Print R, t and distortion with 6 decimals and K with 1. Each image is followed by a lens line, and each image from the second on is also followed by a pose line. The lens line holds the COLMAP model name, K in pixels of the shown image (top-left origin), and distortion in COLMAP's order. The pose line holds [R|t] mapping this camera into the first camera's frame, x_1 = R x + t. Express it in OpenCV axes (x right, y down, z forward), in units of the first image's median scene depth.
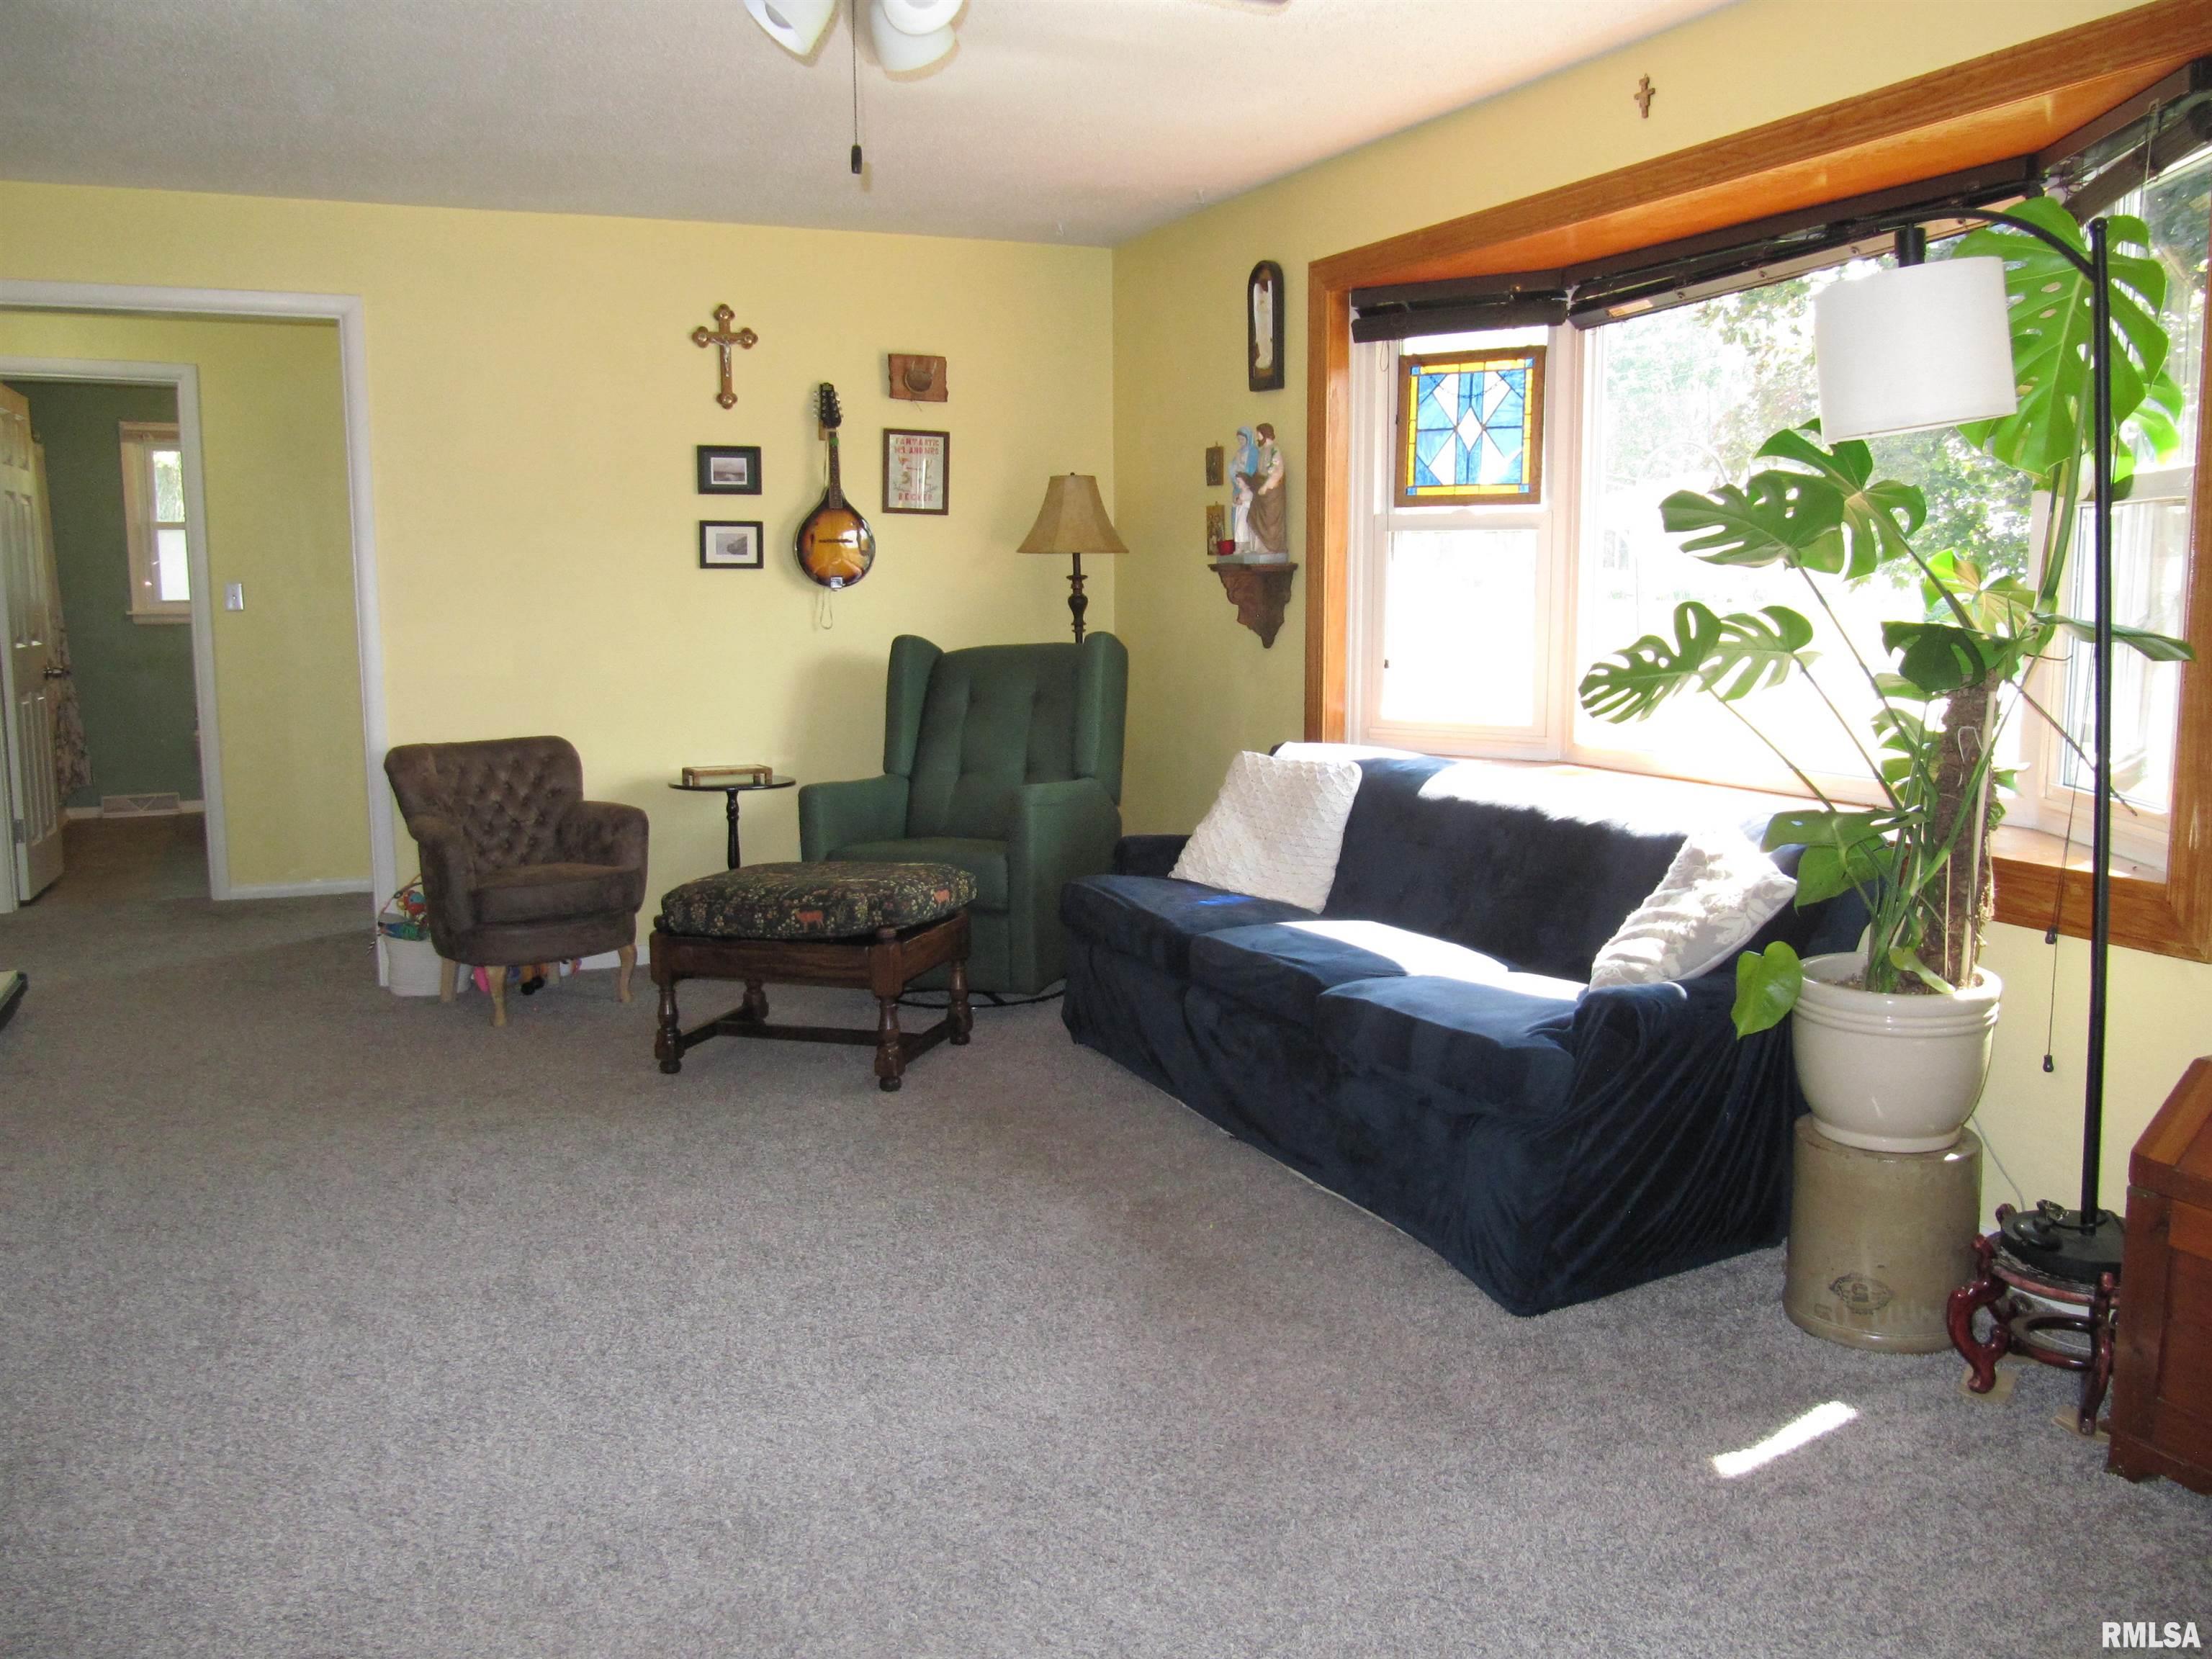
lens RADIAL K [[1806.4, 0, 1106.9], [0, 1806.4, 837.8], [0, 0, 1]] dist [-0.053932, 0.022852]
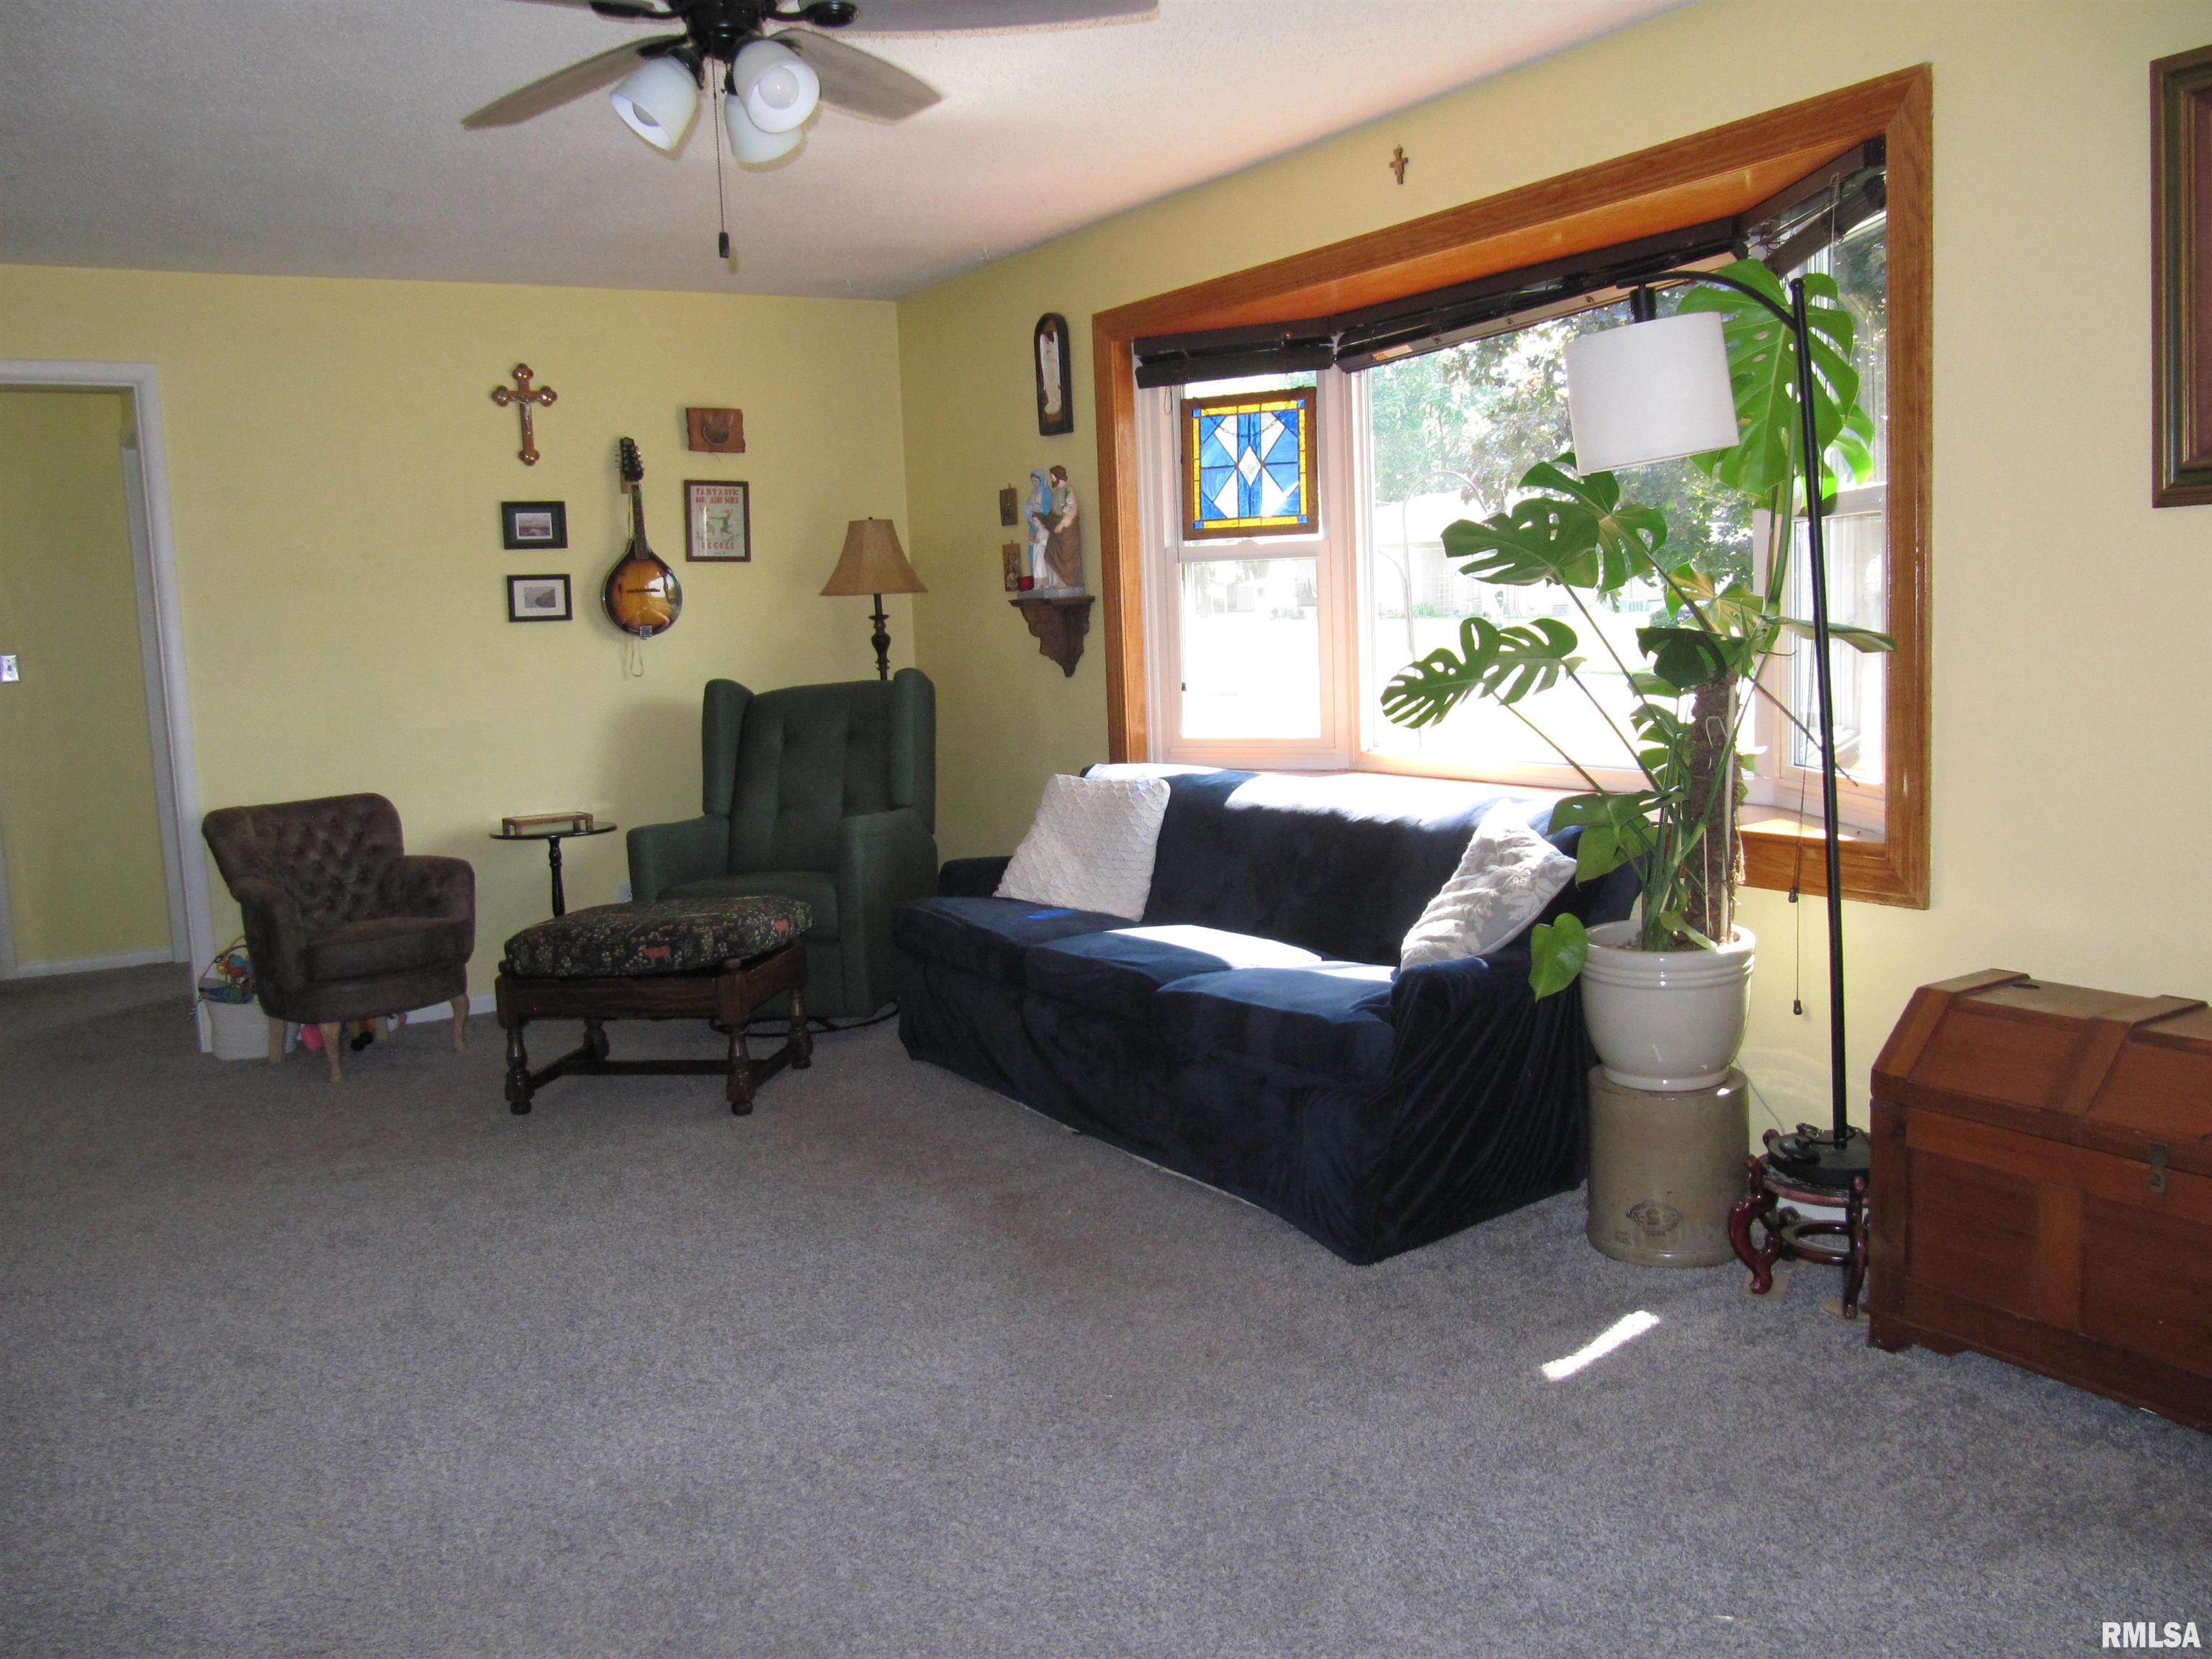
lens RADIAL K [[1806.4, 0, 1106.9], [0, 1806.4, 837.8], [0, 0, 1]] dist [-0.053932, 0.022852]
pose [[0.990214, -0.051938, 0.129529, -0.054994], [0.054393, 0.998399, -0.015488, 0.011555], [-0.128518, 0.022382, 0.991455, -0.088363]]
